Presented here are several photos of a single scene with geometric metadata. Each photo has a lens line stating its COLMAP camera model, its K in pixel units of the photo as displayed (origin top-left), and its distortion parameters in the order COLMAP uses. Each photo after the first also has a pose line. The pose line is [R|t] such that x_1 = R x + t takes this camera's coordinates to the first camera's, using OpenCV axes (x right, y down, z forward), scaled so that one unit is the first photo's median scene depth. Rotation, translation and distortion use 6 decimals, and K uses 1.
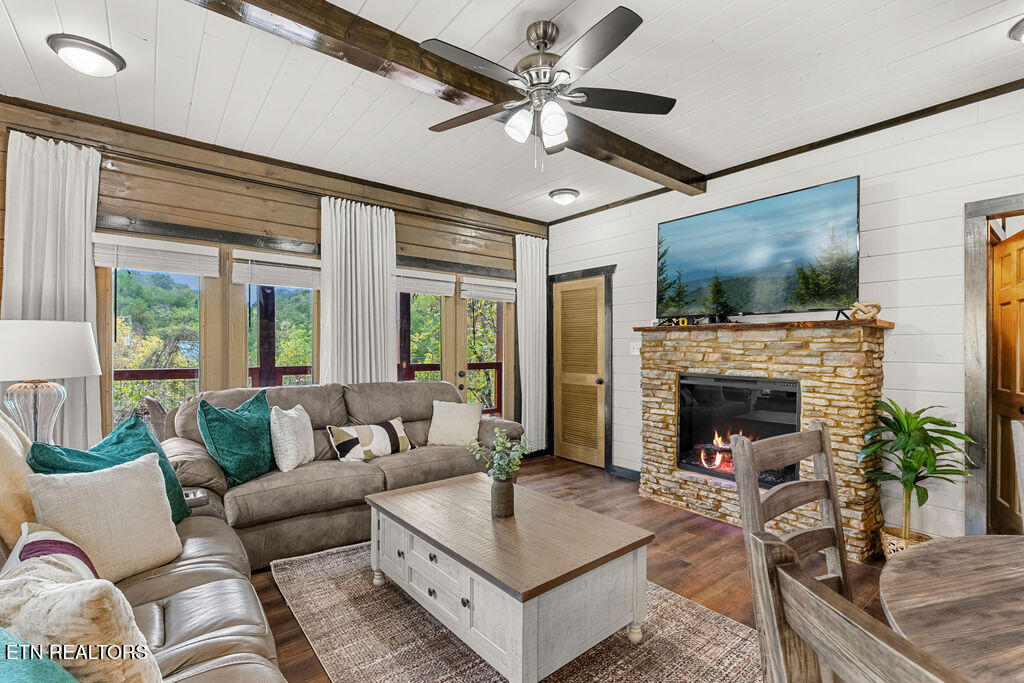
lens RADIAL K [[453.5, 0, 510.0], [0, 453.5, 346.5], [0, 0, 1]] dist [-0.005608, -0.001507]
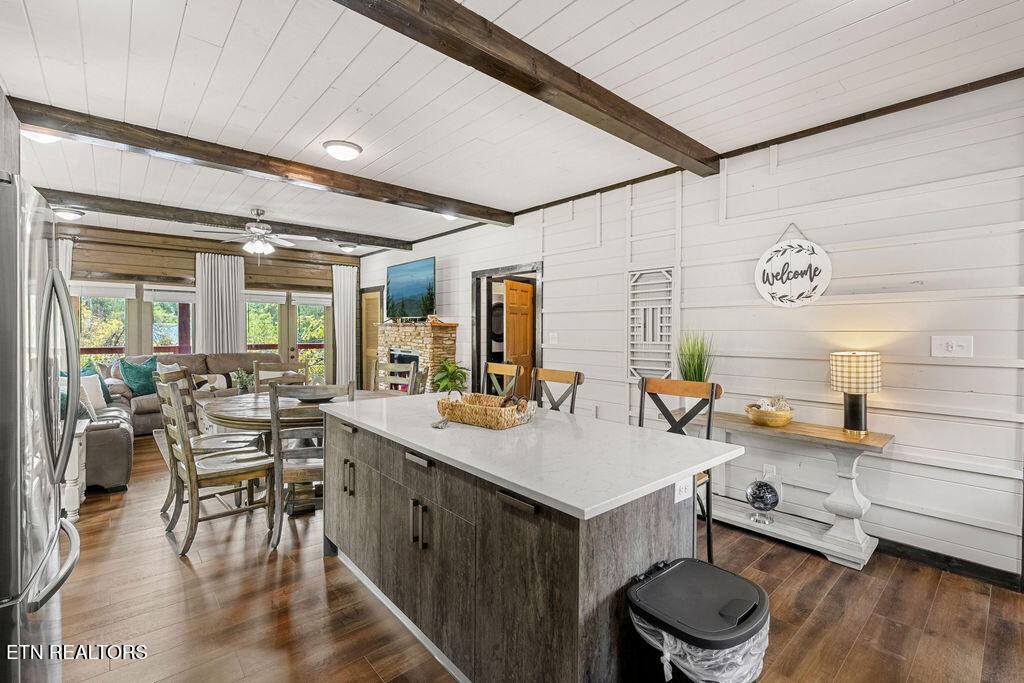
lens RADIAL K [[453.5, 0, 515.2], [0, 453.5, 337.3], [0, 0, 1]] dist [-0.005608, -0.001507]
pose [[0.999127, 0.000774, 0.041758, 0.867847], [-0.001395, 0.999889, 0.014827, -0.016125], [-0.041741, -0.014872, 0.999018, -0.969387]]
